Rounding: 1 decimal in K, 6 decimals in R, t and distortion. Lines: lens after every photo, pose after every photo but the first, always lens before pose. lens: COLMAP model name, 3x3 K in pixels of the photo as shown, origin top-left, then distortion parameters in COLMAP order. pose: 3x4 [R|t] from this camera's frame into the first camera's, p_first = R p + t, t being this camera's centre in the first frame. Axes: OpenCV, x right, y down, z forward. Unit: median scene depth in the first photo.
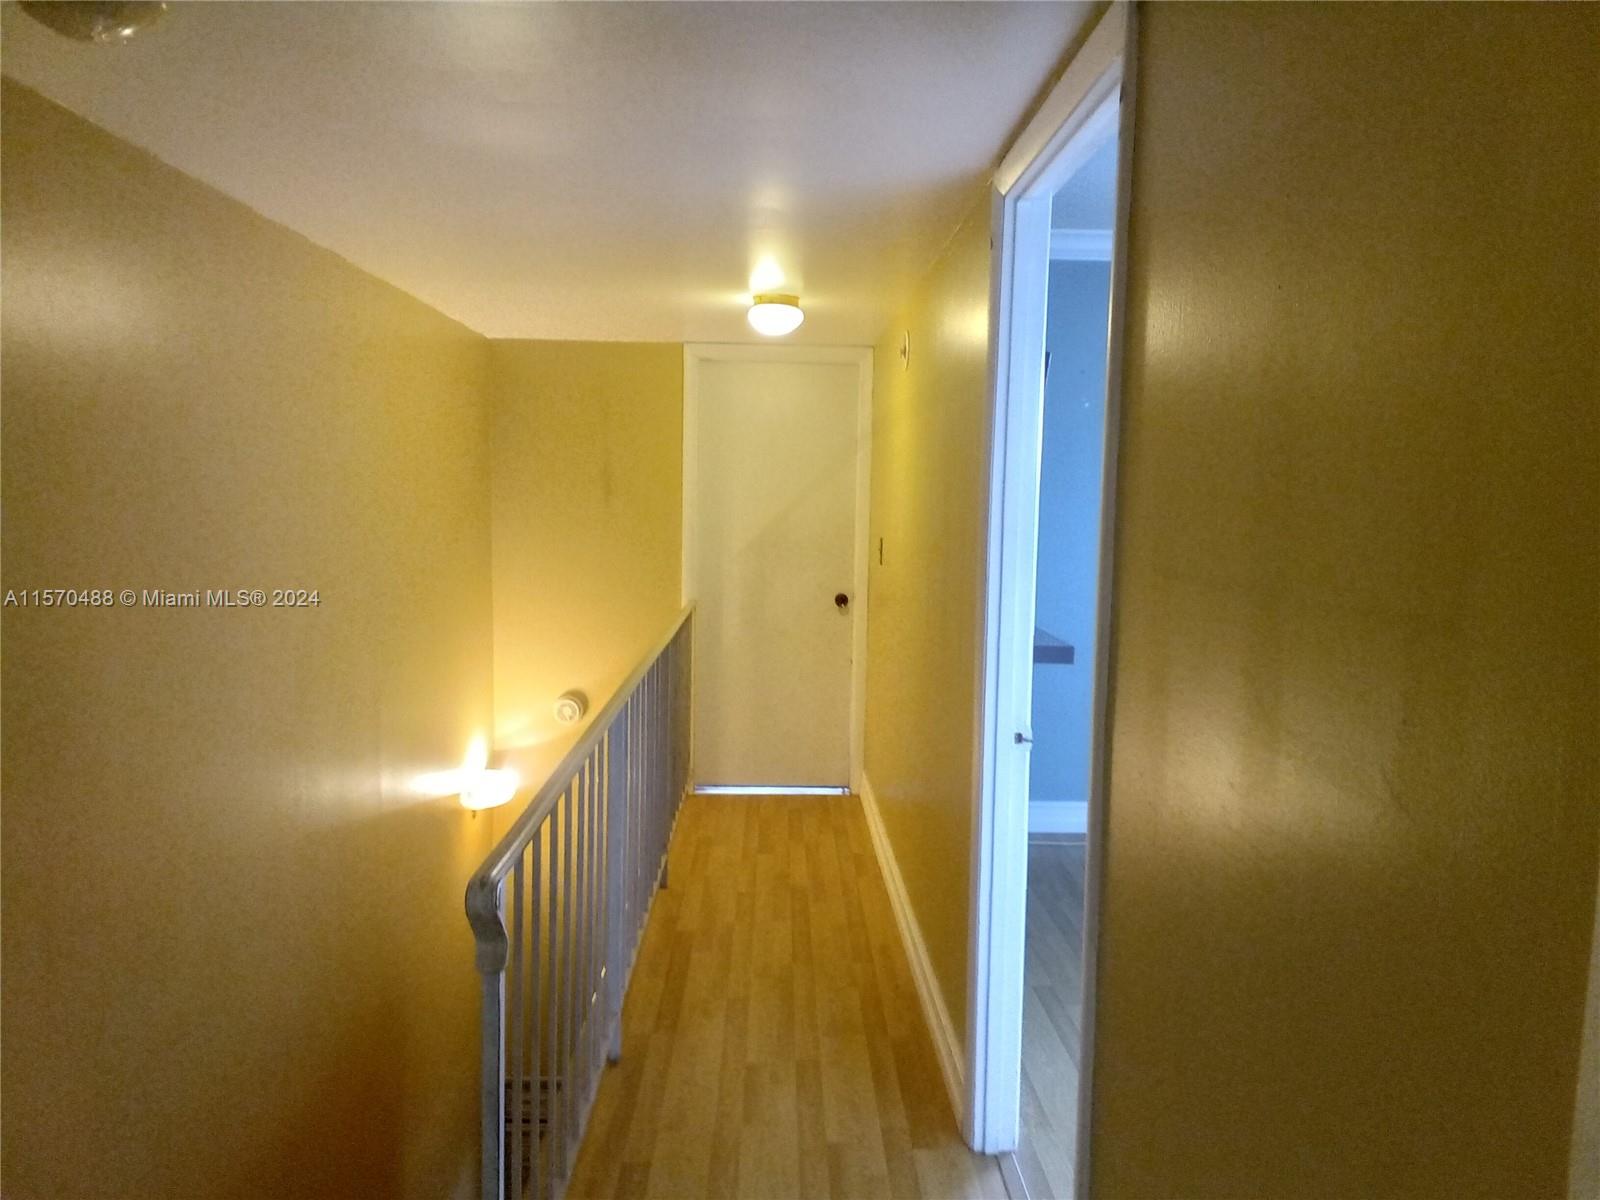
lens RADIAL K [[1096.0, 0, 800.4], [0, 1096.0, 597.0], [0, 0, 1]] dist [0.008687, -0.014135]
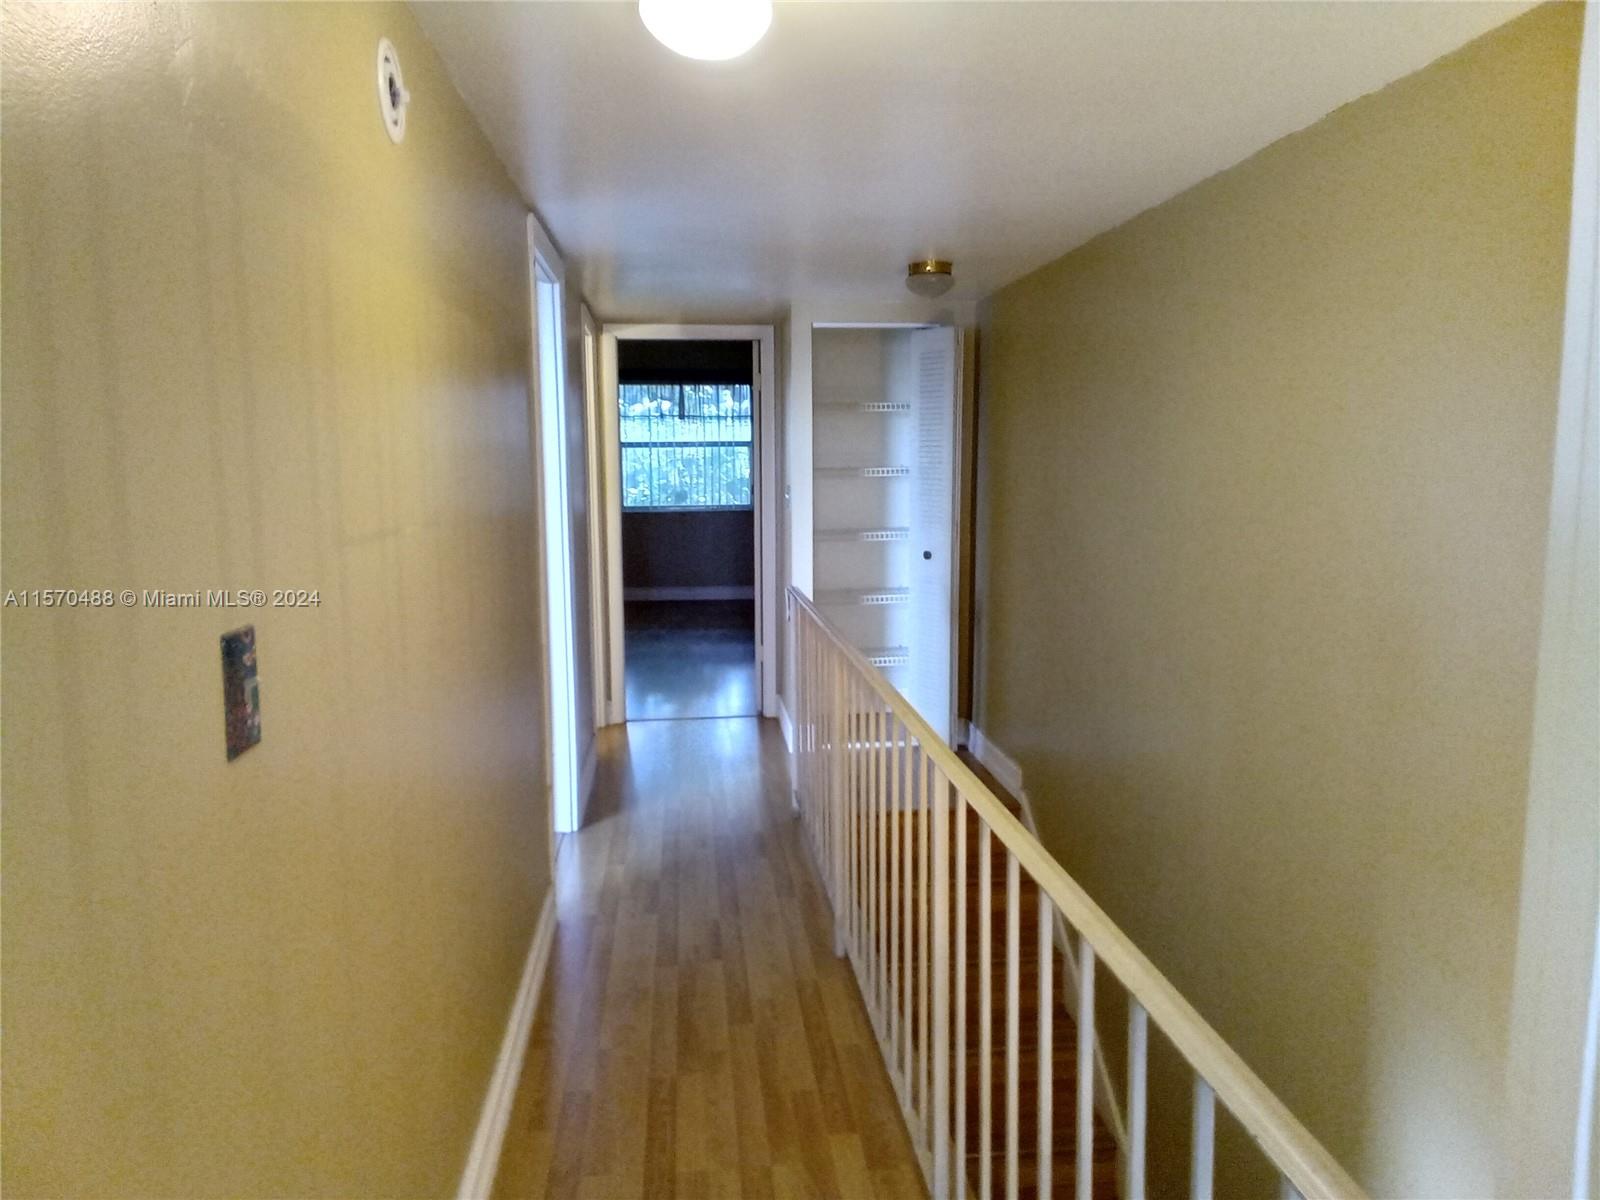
lens RADIAL K [[1096.0, 0, 800.9], [0, 1096.0, 597.2], [0, 0, 1]] dist [0.008687, -0.014135]
pose [[-0.996109, -0.005245, -0.087968, -0.024813], [-0.024768, 0.974652, 0.222349, -0.160533], [0.084572, 0.223663, -0.970990, 1.745988]]
